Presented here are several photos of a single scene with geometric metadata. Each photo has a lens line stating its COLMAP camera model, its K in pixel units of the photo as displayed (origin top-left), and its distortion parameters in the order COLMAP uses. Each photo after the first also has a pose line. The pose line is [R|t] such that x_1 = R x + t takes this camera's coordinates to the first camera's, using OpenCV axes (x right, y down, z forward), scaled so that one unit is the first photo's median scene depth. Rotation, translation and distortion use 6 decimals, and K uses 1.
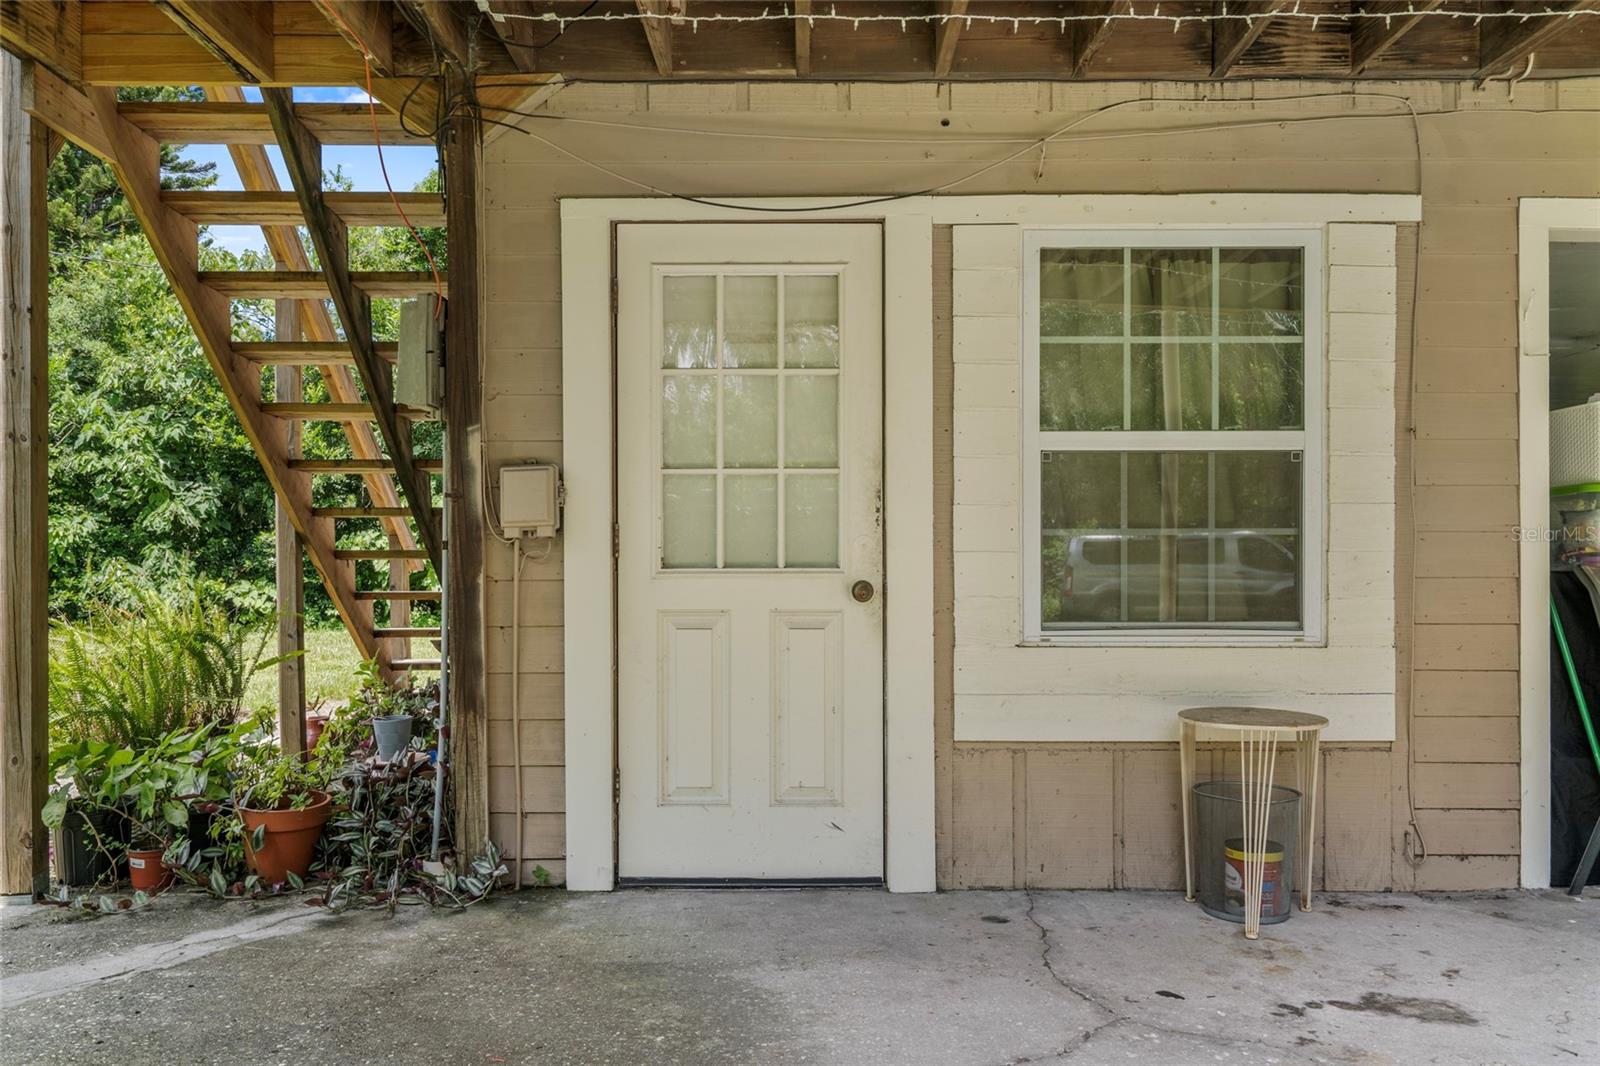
lens RADIAL K [[1228.8, 0, 800.0], [0, 1228.8, 533.0], [0, 0, 1]] dist [0.001919, 0.000539]
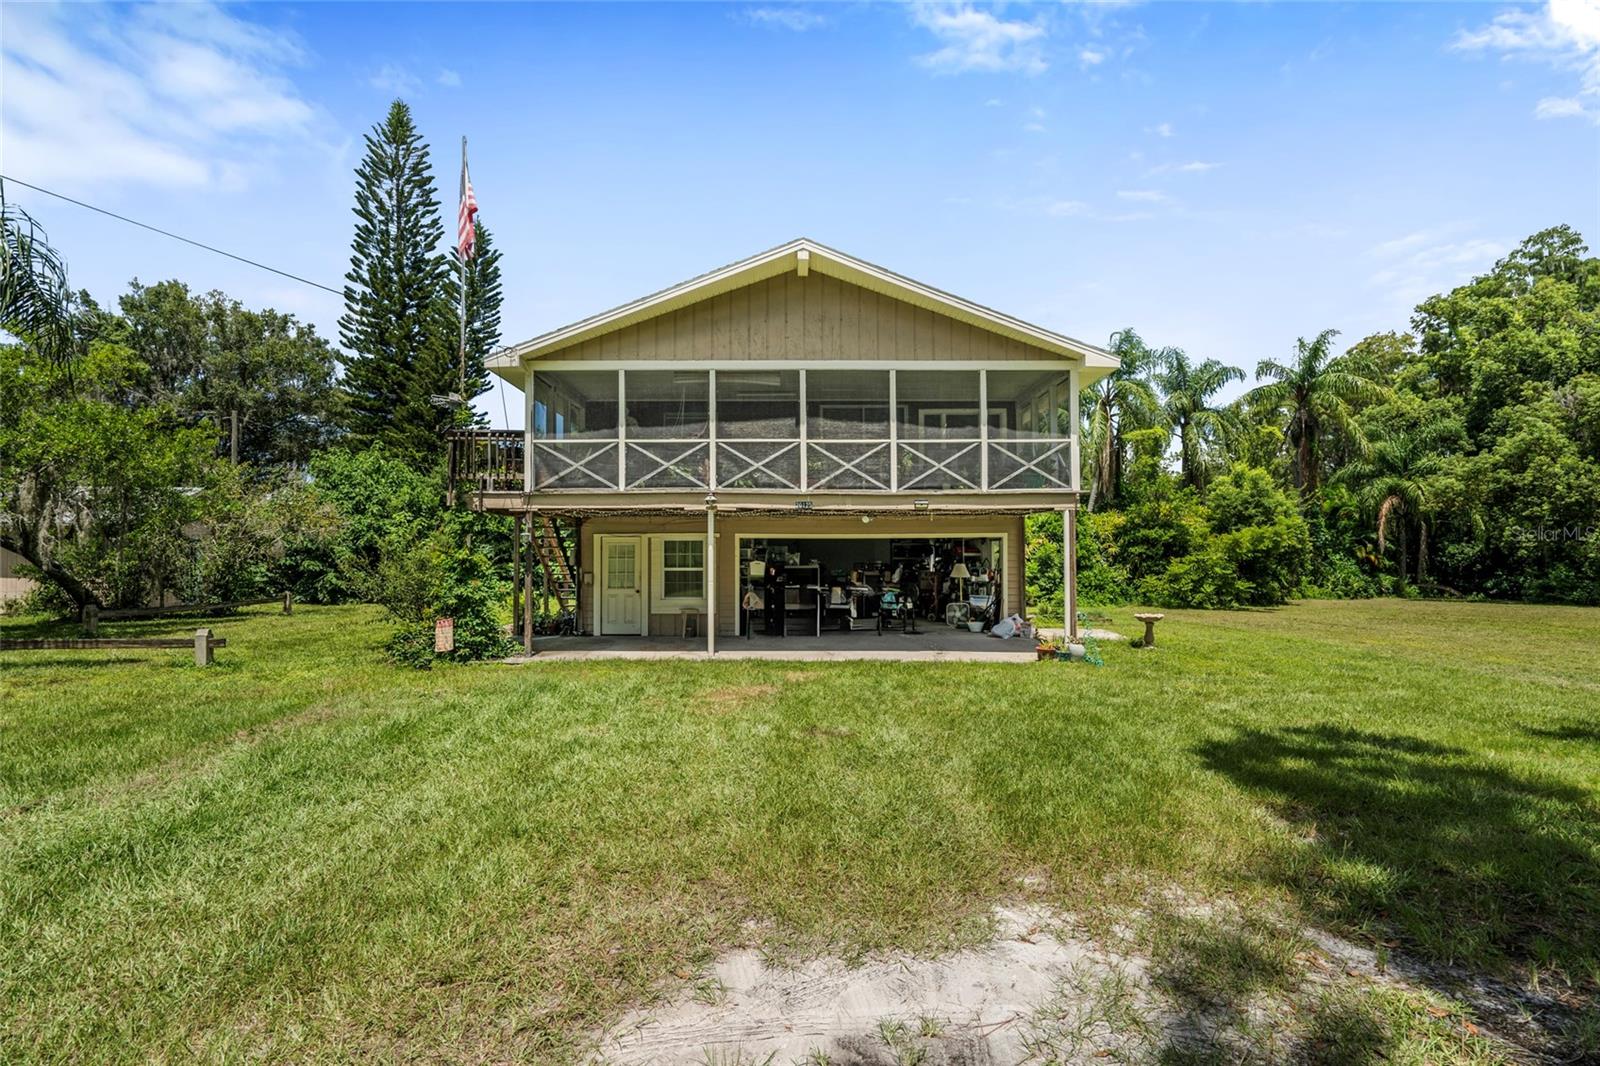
lens RADIAL K [[800.7, 0, 800.0], [0, 800.7, 533.0], [0, 0, 1]] dist [-0.000313, -0.000014]
pose [[0.999999, 0.000855, 0.000647, 0.944084], [-0.000838, 0.999690, -0.024879, -0.165180], [-0.000668, 0.024879, 0.999690, -3.431795]]
